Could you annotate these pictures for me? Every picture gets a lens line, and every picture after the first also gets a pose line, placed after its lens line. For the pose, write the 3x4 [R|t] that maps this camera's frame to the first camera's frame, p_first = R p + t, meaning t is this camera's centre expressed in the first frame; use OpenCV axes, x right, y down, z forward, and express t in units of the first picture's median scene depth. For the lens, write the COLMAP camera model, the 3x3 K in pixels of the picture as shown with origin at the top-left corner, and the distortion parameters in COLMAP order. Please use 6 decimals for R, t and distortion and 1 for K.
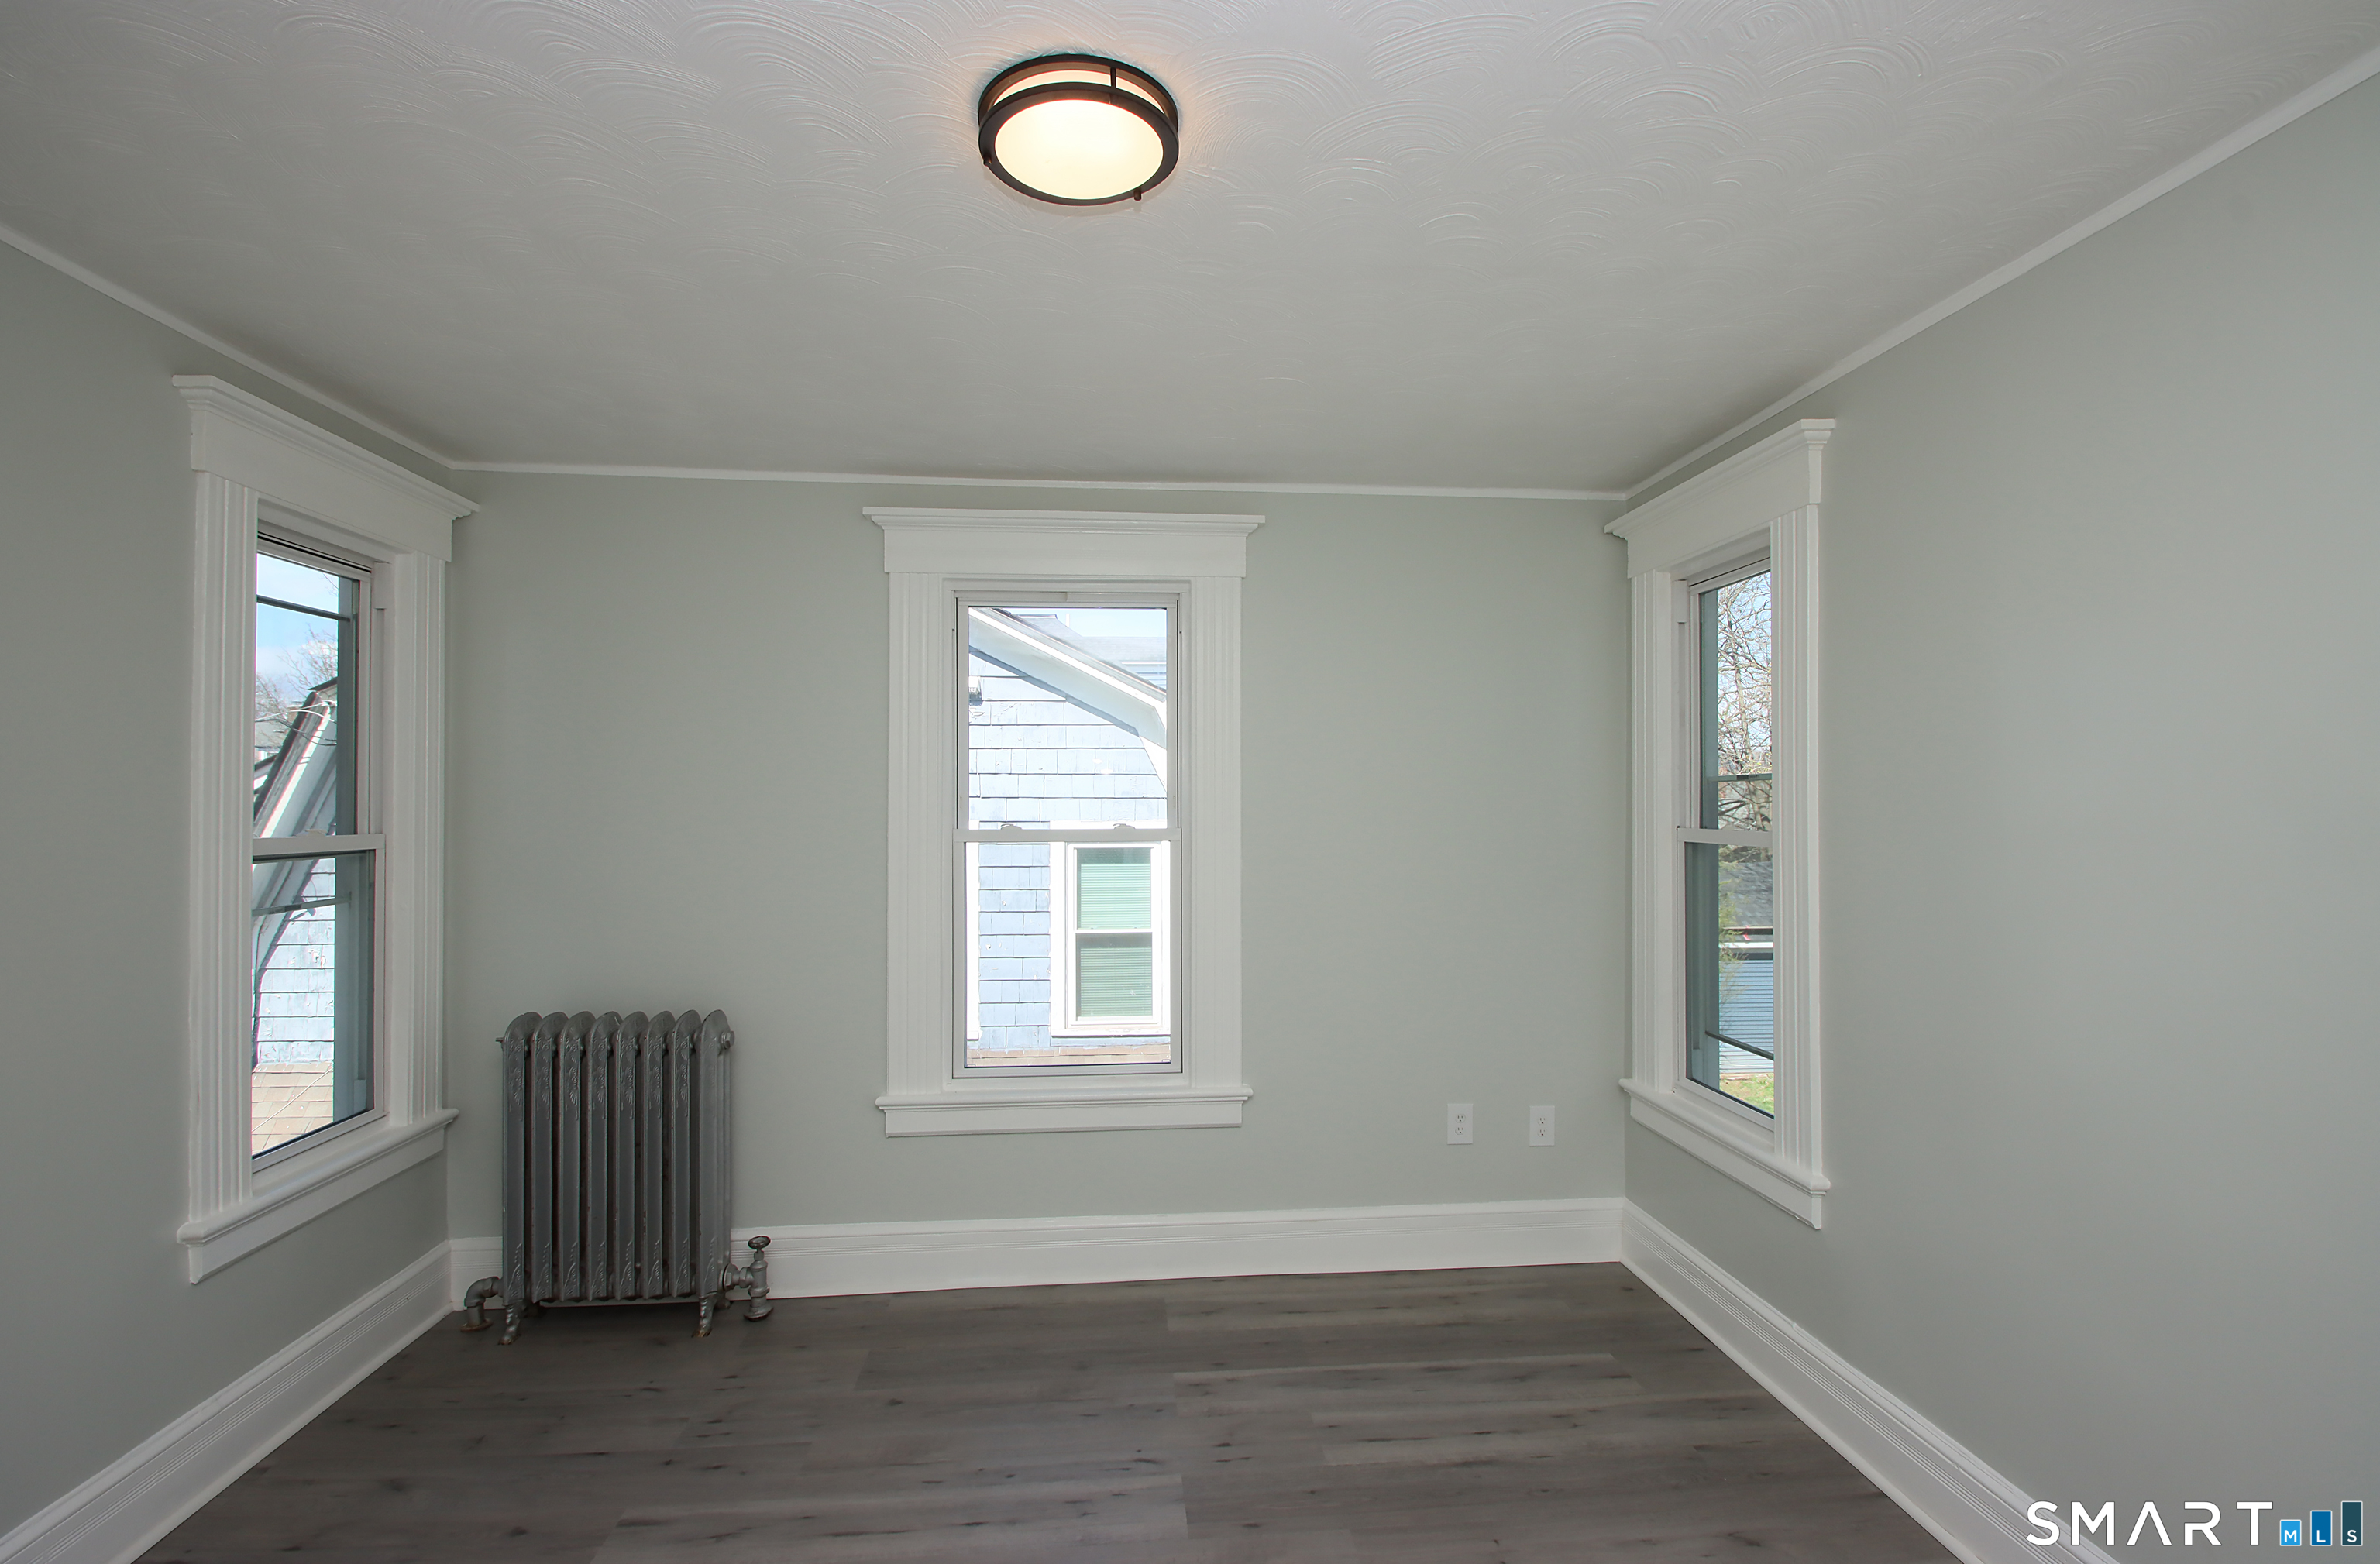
lens RADIAL K [[1080.8, 0, 1202.3], [0, 1080.8, 796.5], [0, 0, 1]] dist [0.021853, -0.024457]
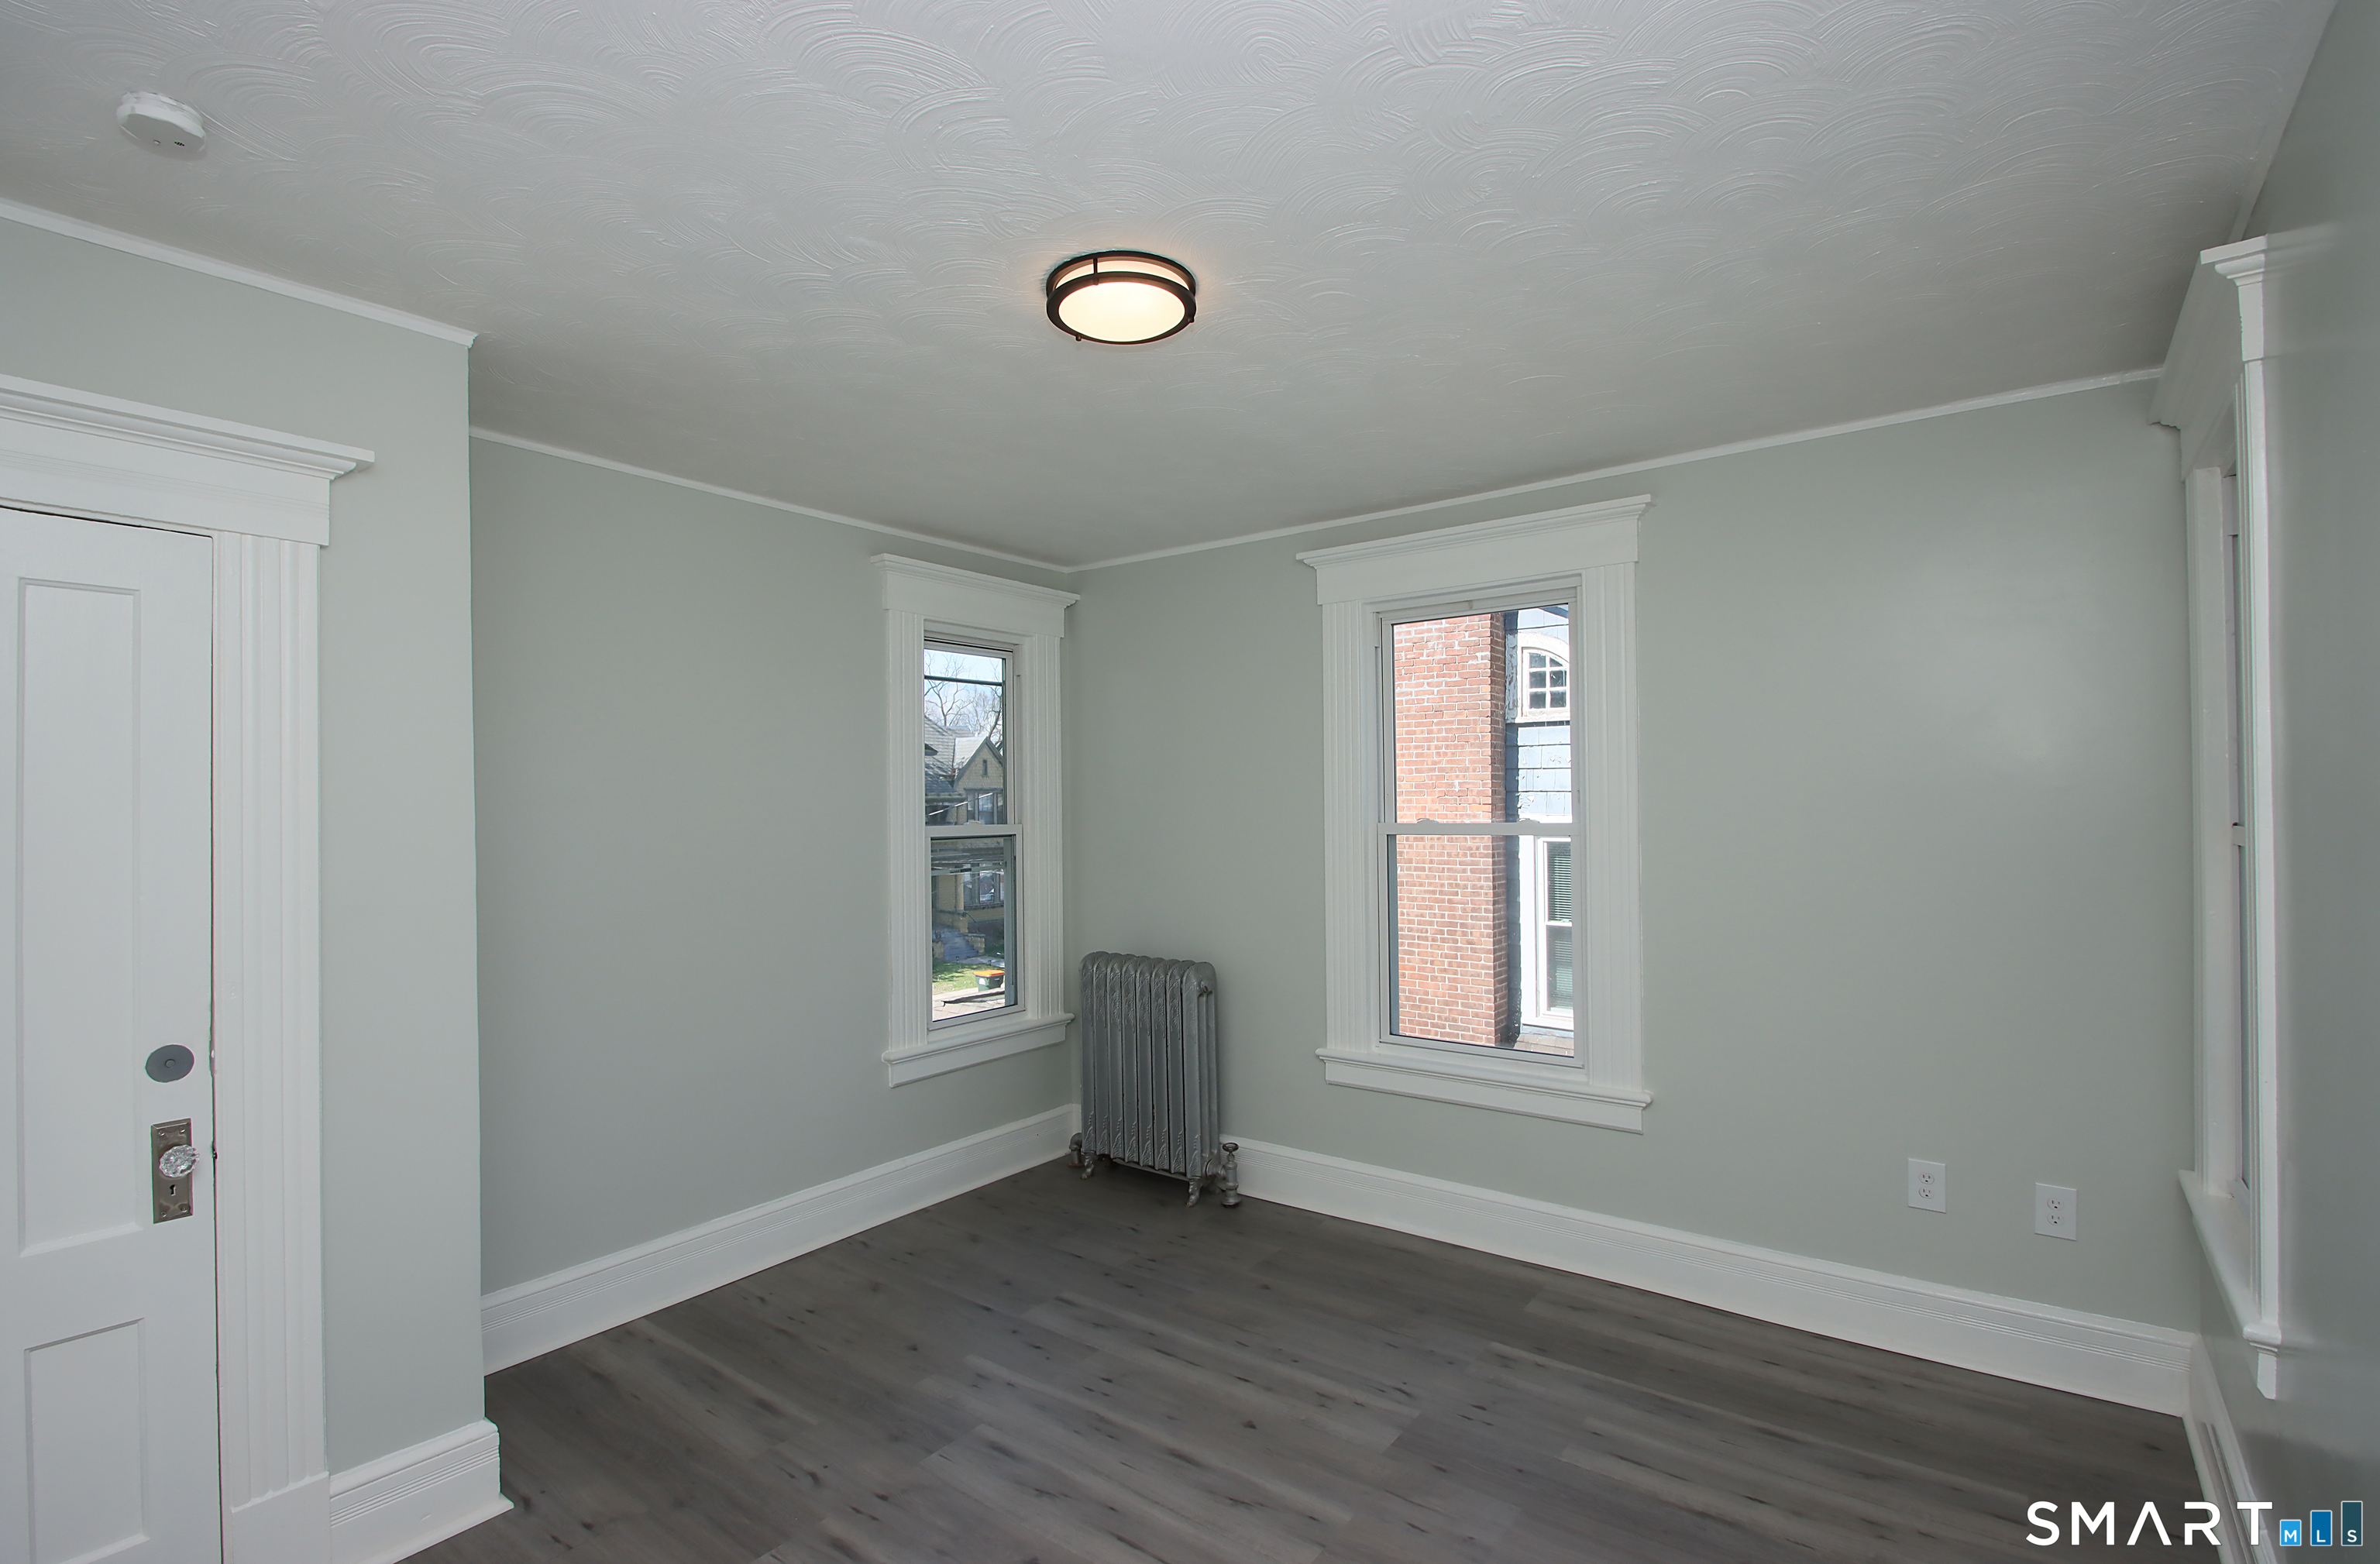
lens RADIAL K [[1080.8, 0, 1202.3], [0, 1080.8, 796.5], [0, 0, 1]] dist [0.021853, -0.024457]
pose [[0.751341, -0.012045, -0.659804, 0.427828], [0.014389, 0.999895, -0.001869, 0.003002], [0.659757, -0.008090, 0.751435, 0.030069]]
